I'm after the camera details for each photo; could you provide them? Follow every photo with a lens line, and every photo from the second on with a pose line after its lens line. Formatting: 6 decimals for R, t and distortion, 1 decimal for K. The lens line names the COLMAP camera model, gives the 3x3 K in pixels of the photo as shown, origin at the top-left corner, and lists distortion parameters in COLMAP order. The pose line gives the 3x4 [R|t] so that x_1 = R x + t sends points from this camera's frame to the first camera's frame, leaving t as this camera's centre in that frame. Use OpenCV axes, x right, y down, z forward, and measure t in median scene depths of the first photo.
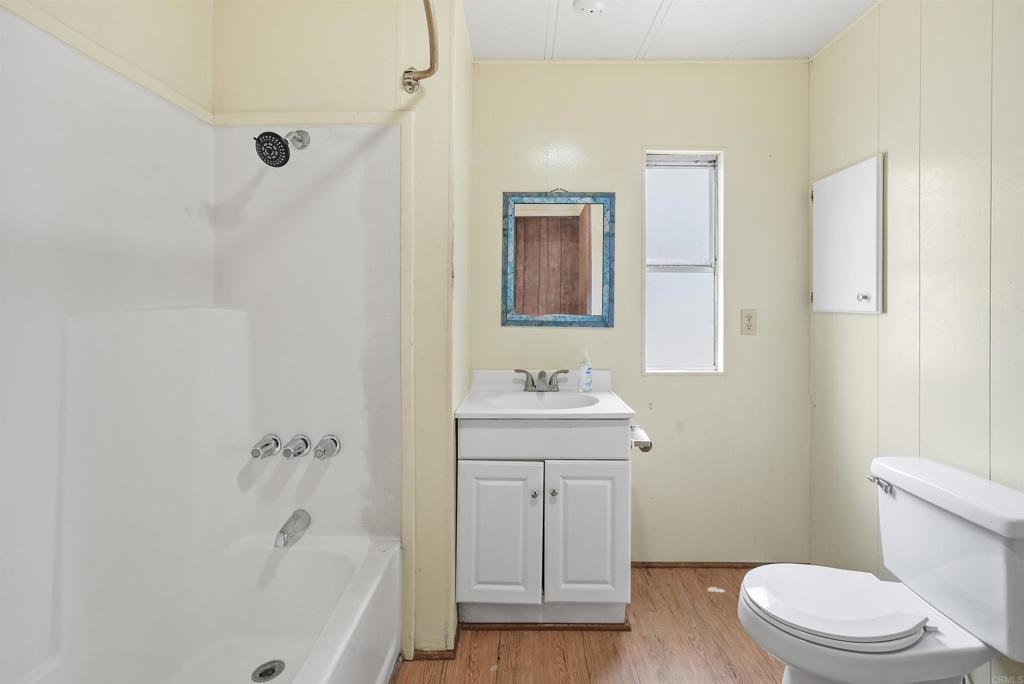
lens RADIAL K [[456.2, 0, 538.9], [0, 456.2, 301.6], [0, 0, 1]] dist [-0.014785, 0.007684]
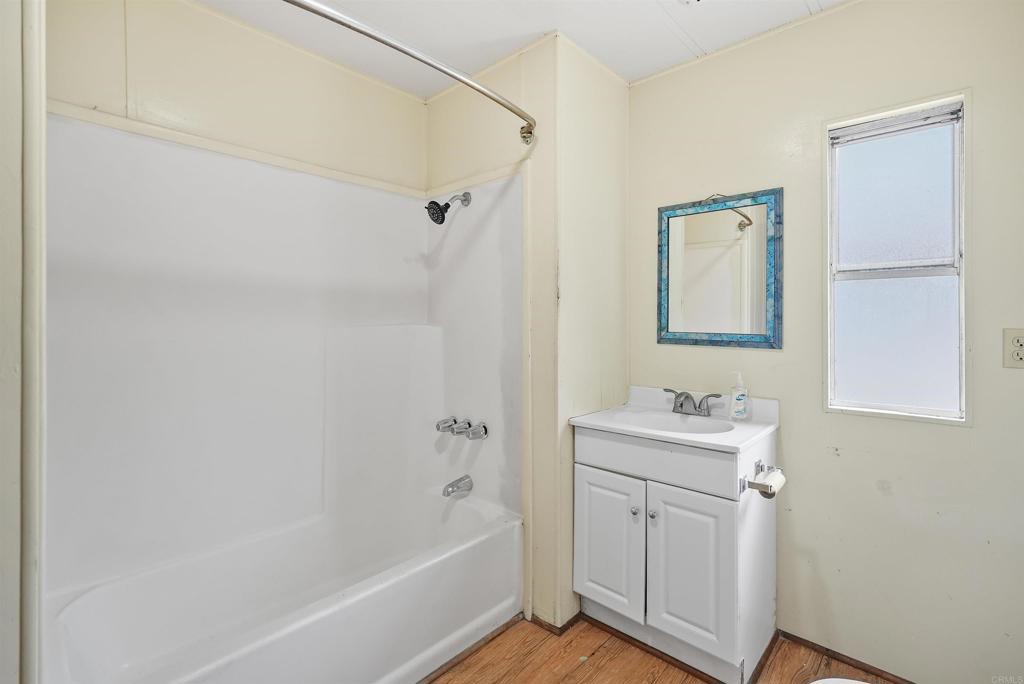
lens RADIAL K [[456.2, 0, 515.5], [0, 456.2, 320.3], [0, 0, 1]] dist [-0.014785, 0.007684]
pose [[0.757822, -0.004833, -0.652444, 0.433944], [0.005493, 0.999984, -0.001027, 0.002579], [0.652439, -0.002806, 0.757836, 0.069388]]
